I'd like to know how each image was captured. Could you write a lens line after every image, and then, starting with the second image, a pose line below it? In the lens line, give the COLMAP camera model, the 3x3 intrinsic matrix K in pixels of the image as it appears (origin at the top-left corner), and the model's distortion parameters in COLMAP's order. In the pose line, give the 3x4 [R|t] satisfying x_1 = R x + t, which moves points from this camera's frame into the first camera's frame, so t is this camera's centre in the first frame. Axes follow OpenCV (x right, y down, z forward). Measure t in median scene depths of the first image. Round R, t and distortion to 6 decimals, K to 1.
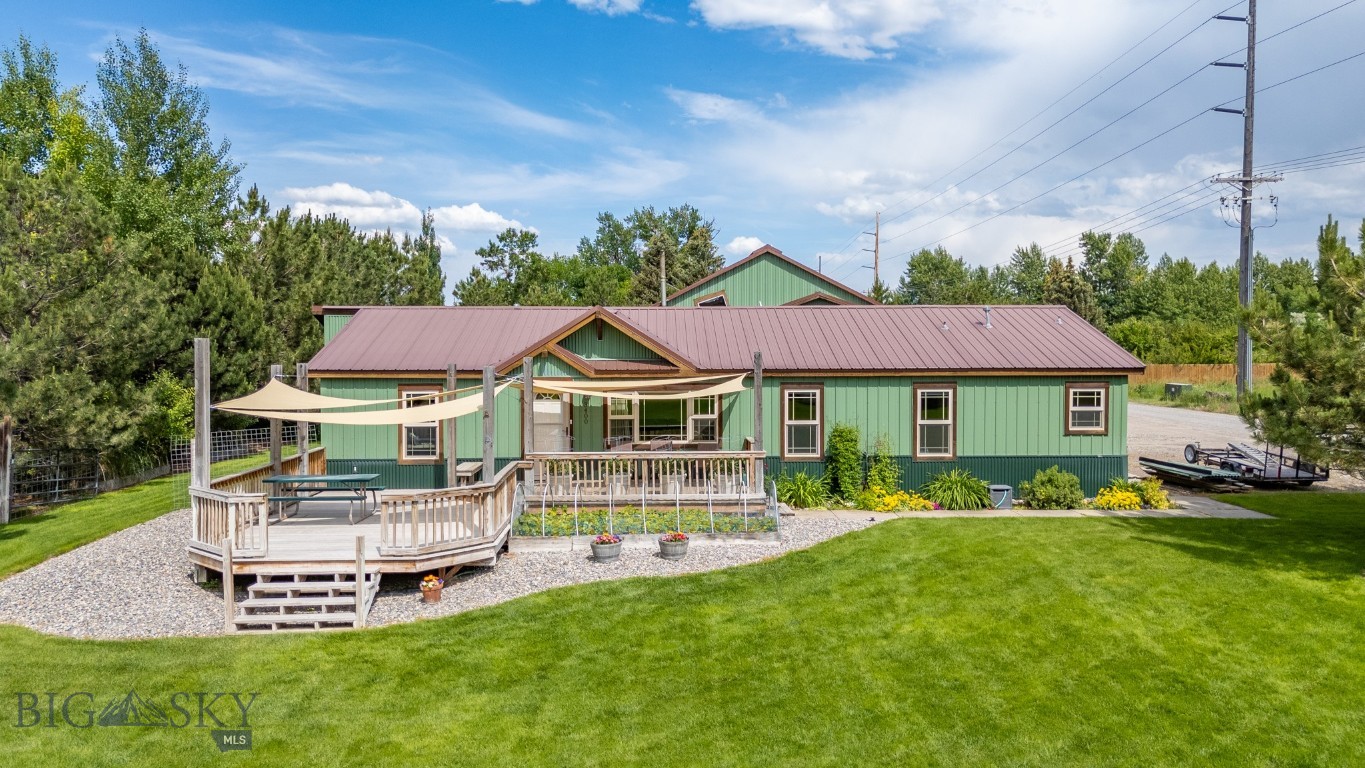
lens RADIAL K [[960.3, 0, 682.5], [0, 960.3, 384.0], [0, 0, 1]] dist [0.038219, 0.000833]
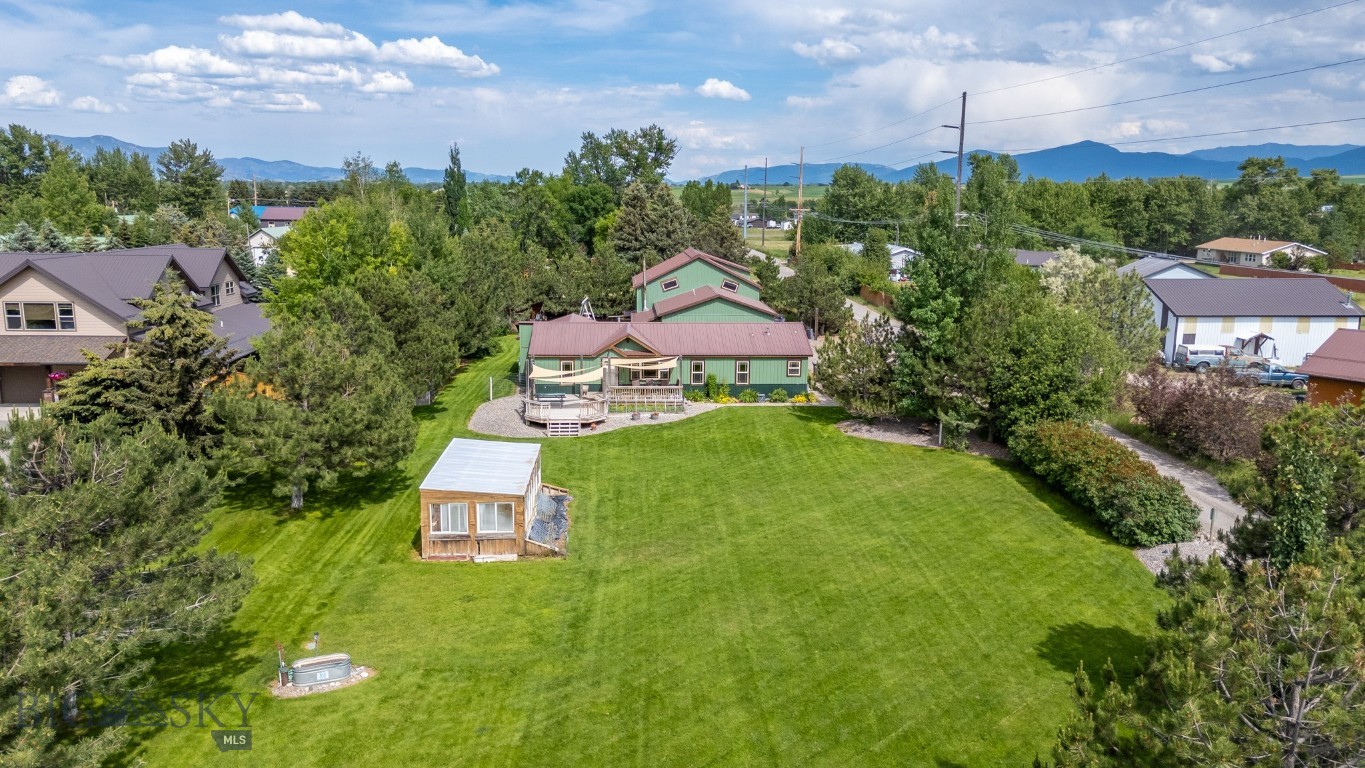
lens RADIAL K [[990.7, 0, 688.4], [0, 990.7, 378.0], [0, 0, 1]] dist [0.080054, -0.051464]
pose [[0.999066, 0.004781, 0.042943, -0.031961], [-0.011050, 0.989081, 0.146959, -0.383752], [-0.041771, -0.147297, 0.988210, -1.964848]]
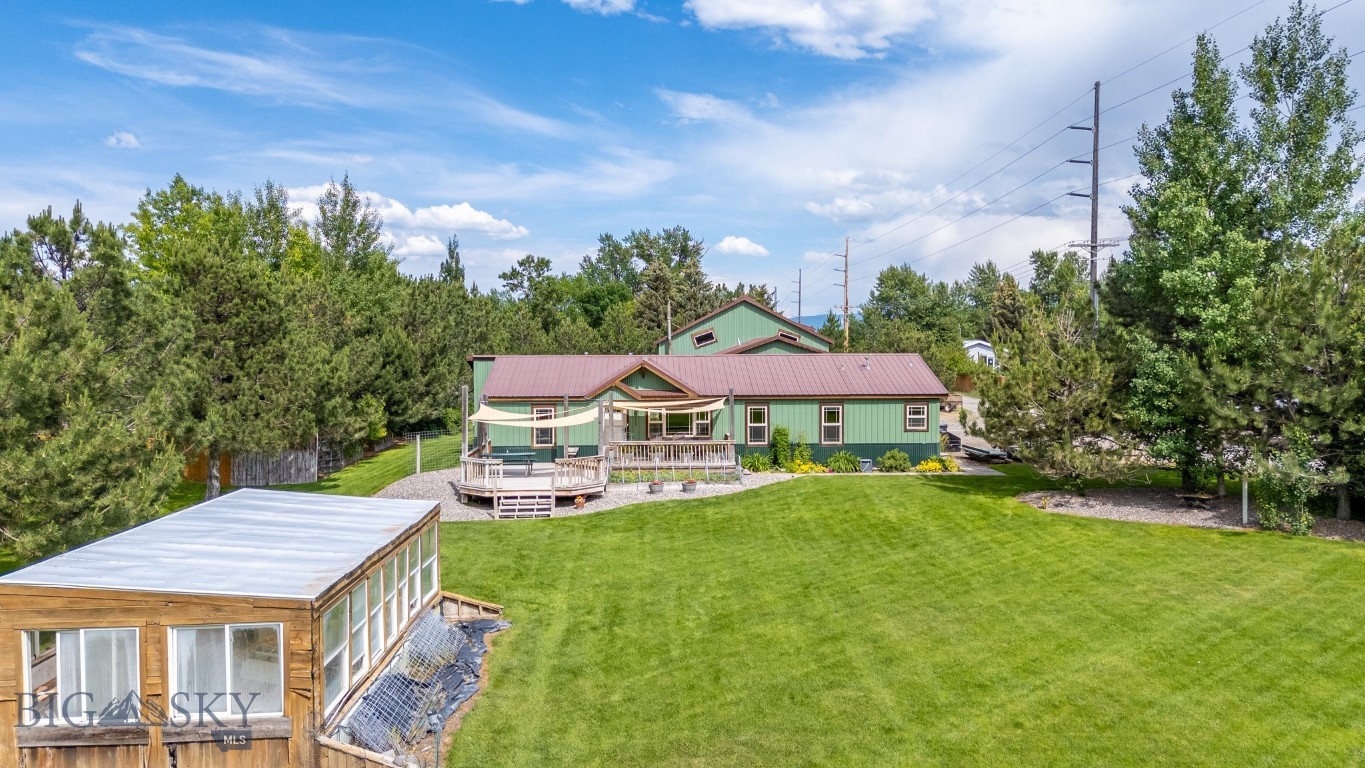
lens RADIAL K [[990.7, 0, 688.4], [0, 990.7, 378.0], [0, 0, 1]] dist [0.080054, -0.051464]
pose [[0.999822, -0.001808, 0.018781, -0.037075], [0.001855, 0.999995, -0.002485, -0.041944], [-0.018776, 0.002519, 0.999821, -0.825015]]
